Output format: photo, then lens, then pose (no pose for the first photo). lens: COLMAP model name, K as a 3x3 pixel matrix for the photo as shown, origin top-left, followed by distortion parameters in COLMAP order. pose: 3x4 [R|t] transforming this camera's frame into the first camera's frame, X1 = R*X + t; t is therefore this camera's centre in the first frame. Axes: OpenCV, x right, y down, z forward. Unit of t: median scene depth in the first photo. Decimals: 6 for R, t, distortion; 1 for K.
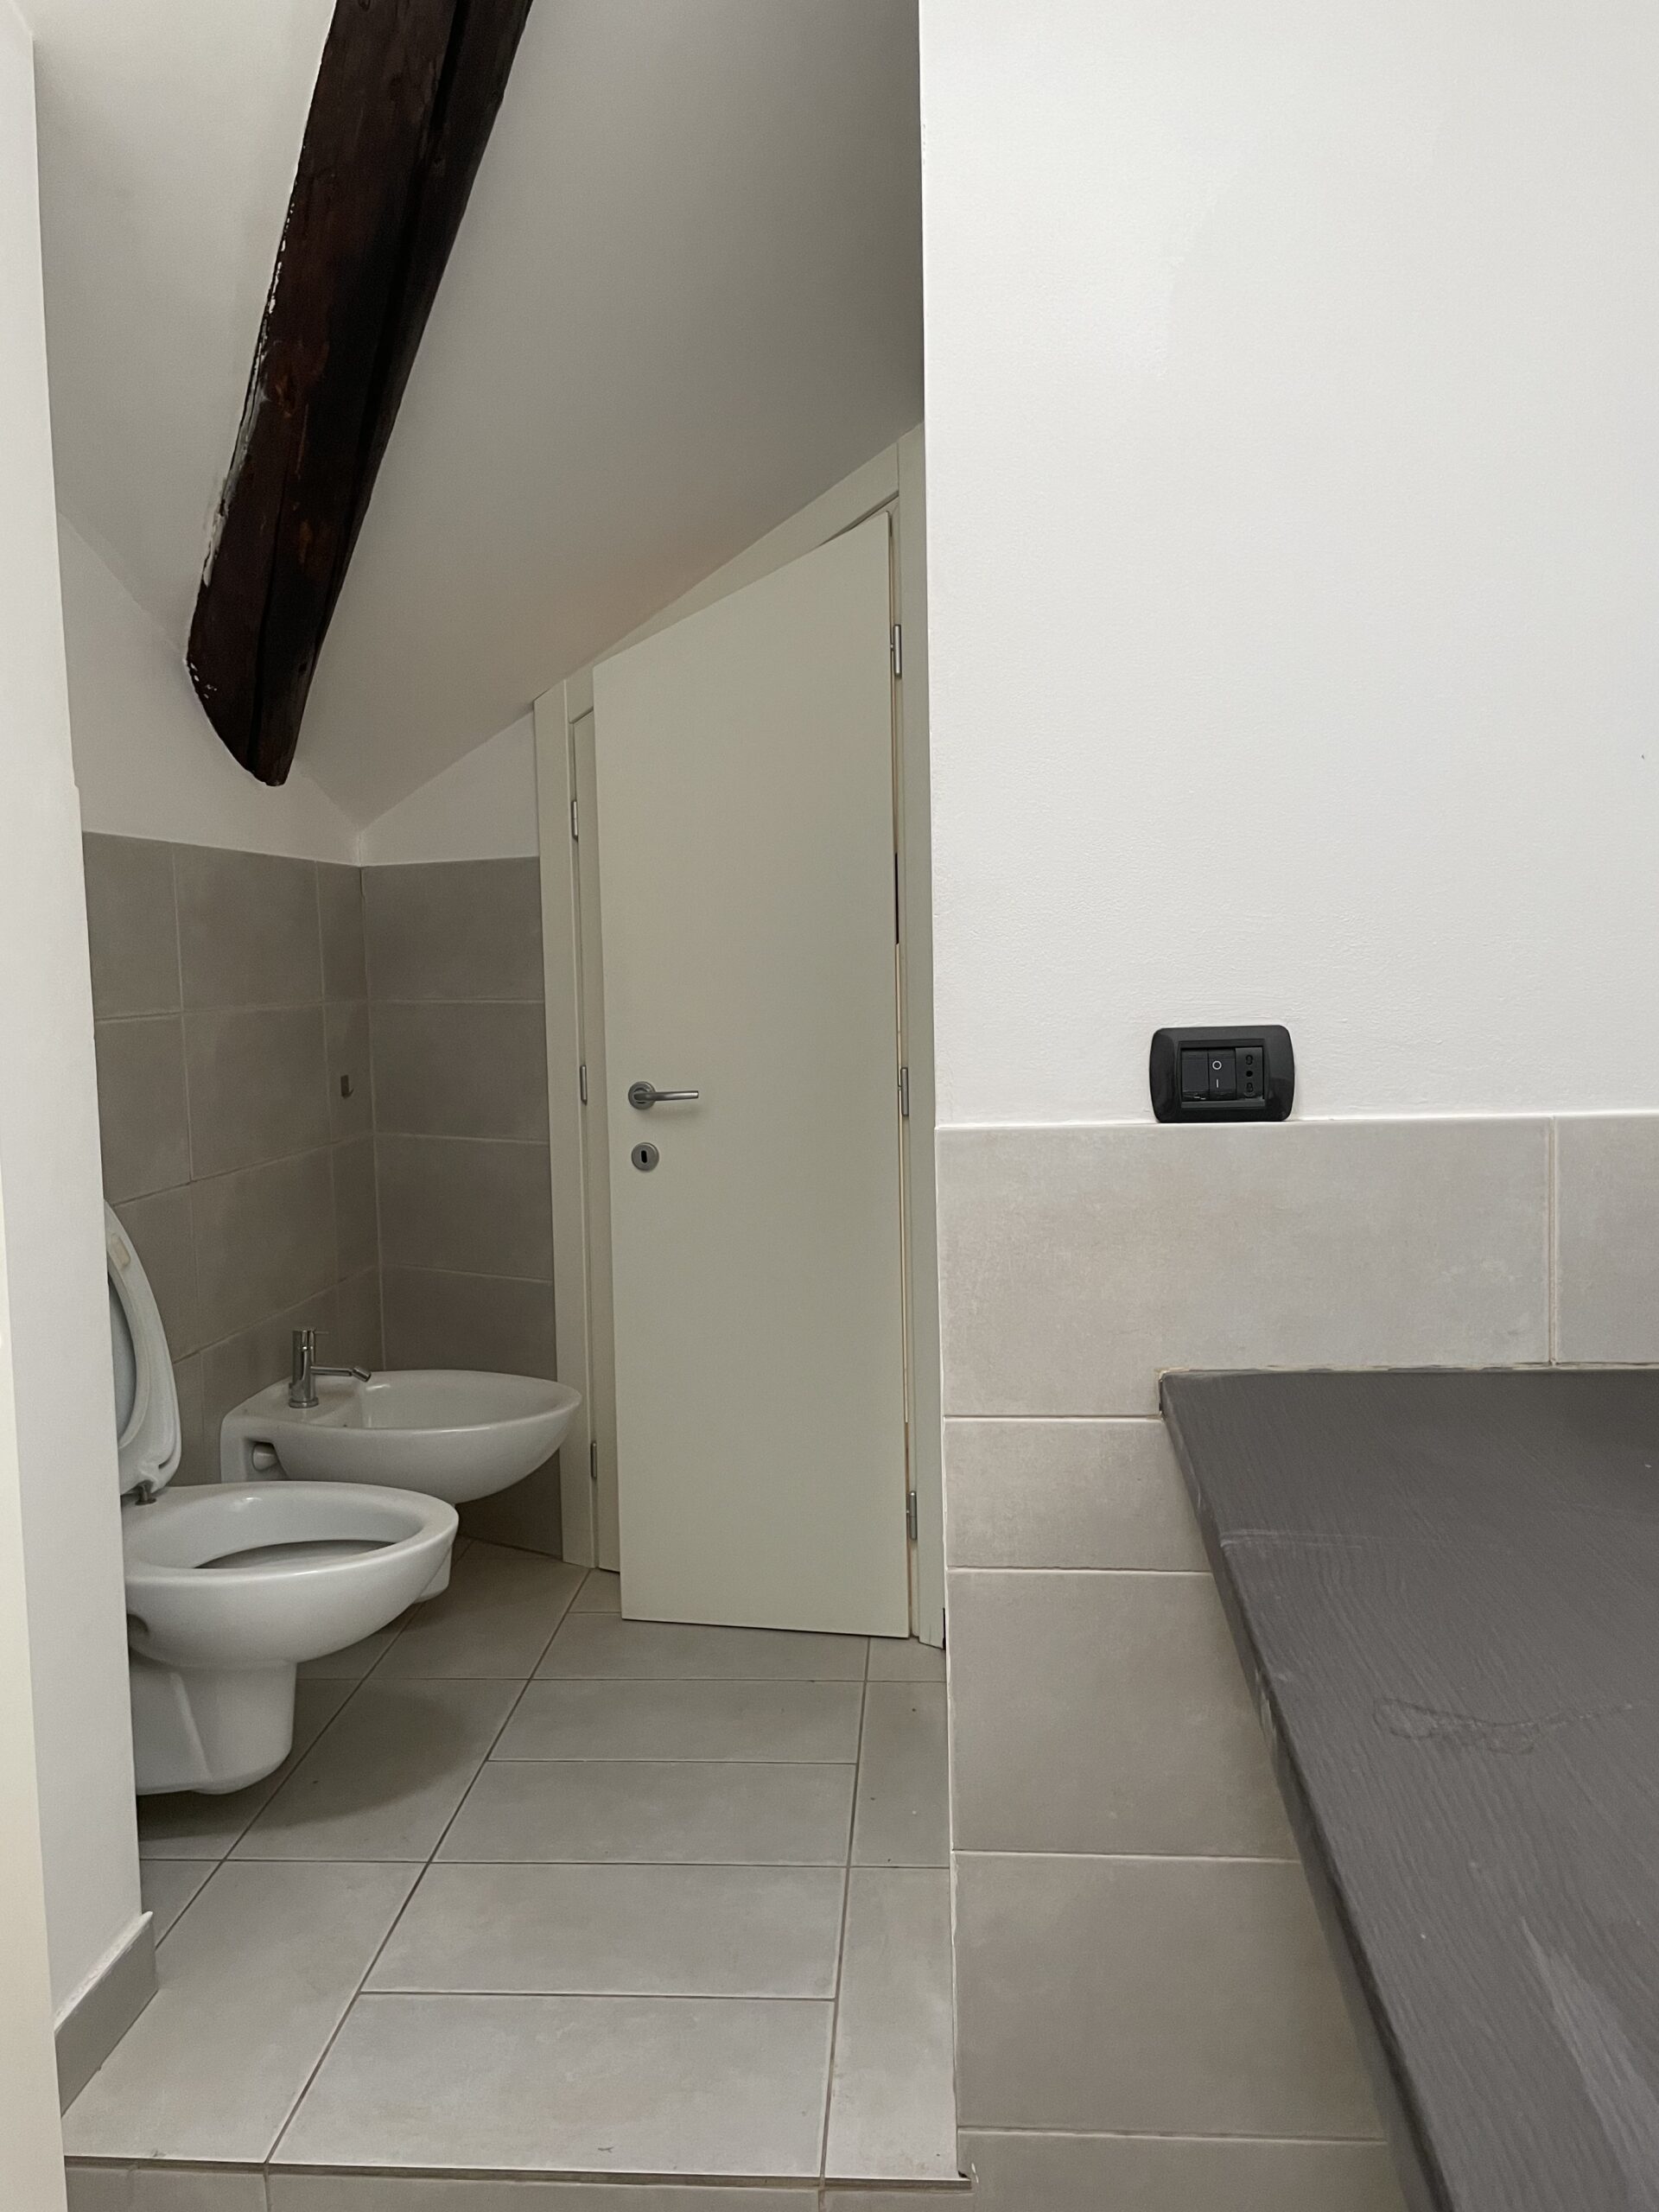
lens RADIAL K [[1667.1, 0, 825.8], [0, 1667.1, 1106.6], [0, 0, 1]] dist [0.084422, -0.106056]
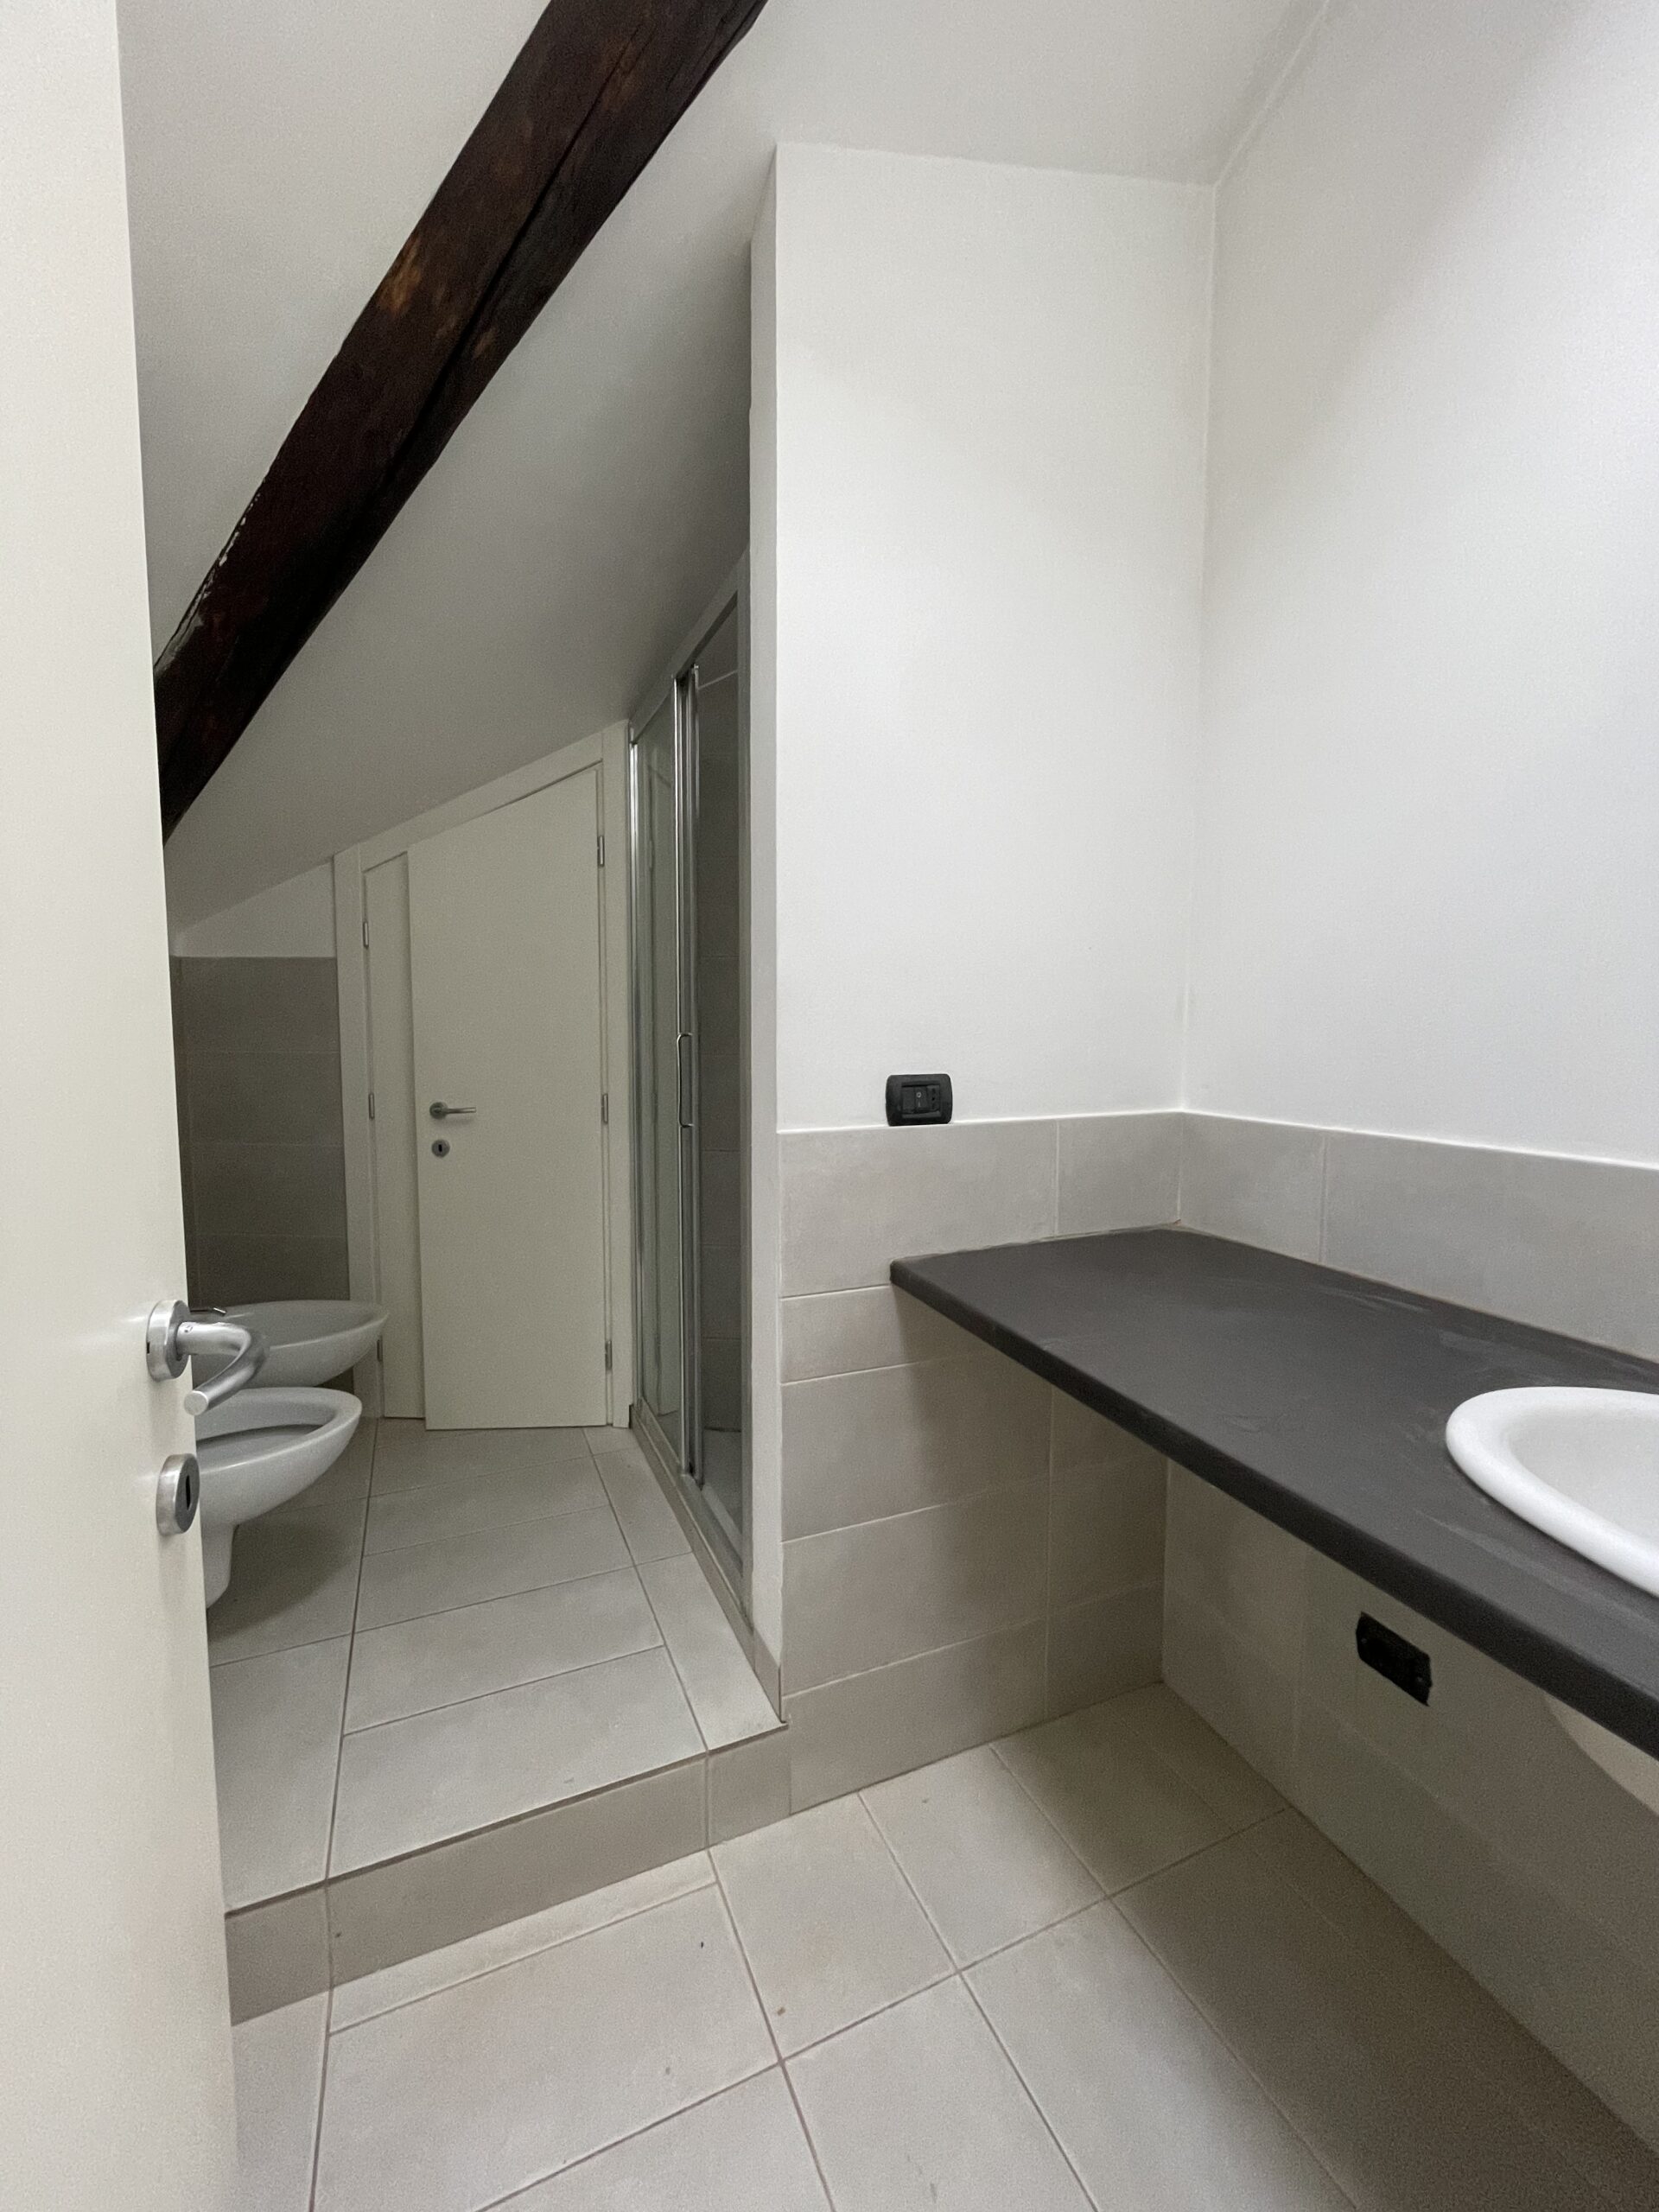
lens RADIAL K [[895.3, 0, 819.7], [0, 895.3, 1104.1], [0, 0, 1]] dist [-0.000533, -0.001520]
pose [[0.885061, -0.015990, 0.465200, -0.267903], [0.018102, 0.999836, -0.000073, -0.013065], [-0.465122, 0.008485, 0.885206, 0.127509]]
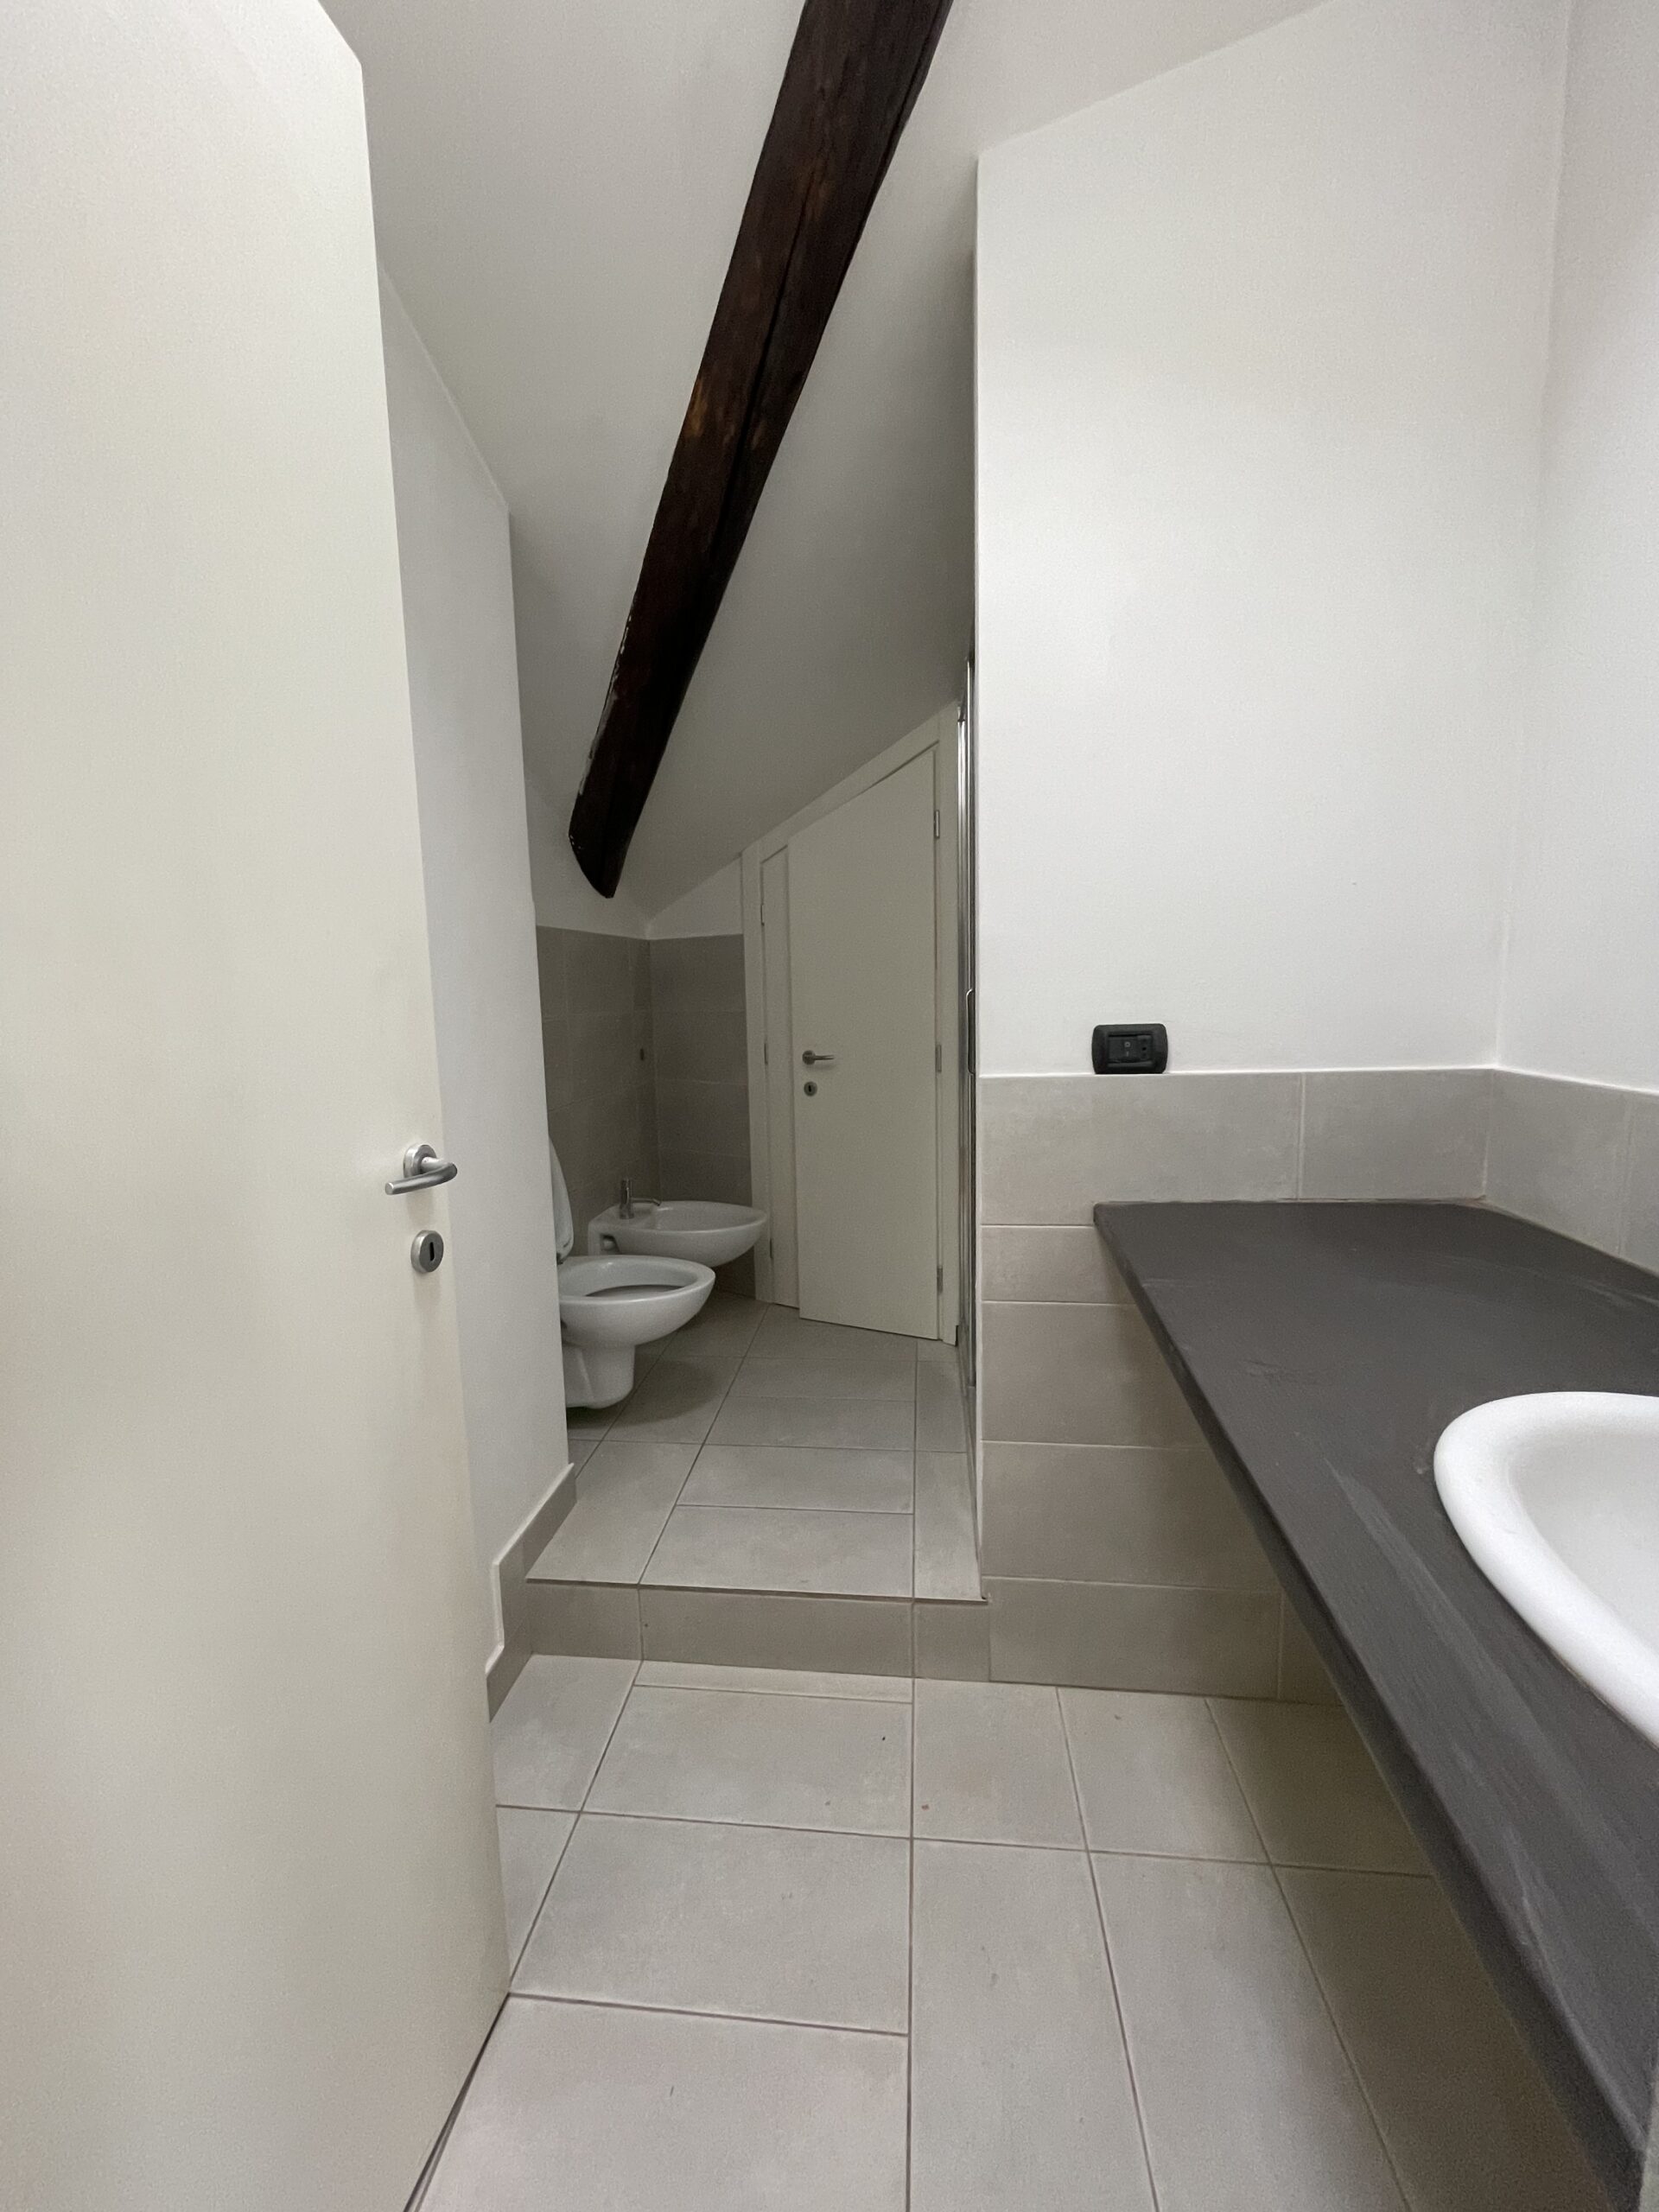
lens RADIAL K [[895.3, 0, 827.0], [0, 895.3, 1105.0], [0, 0, 1]] dist [-0.000533, -0.001520]
pose [[0.999163, 0.004551, -0.040664, -0.055454], [-0.002776, 0.999046, 0.043590, 0.000749], [0.040824, -0.043441, 0.998222, -0.035710]]
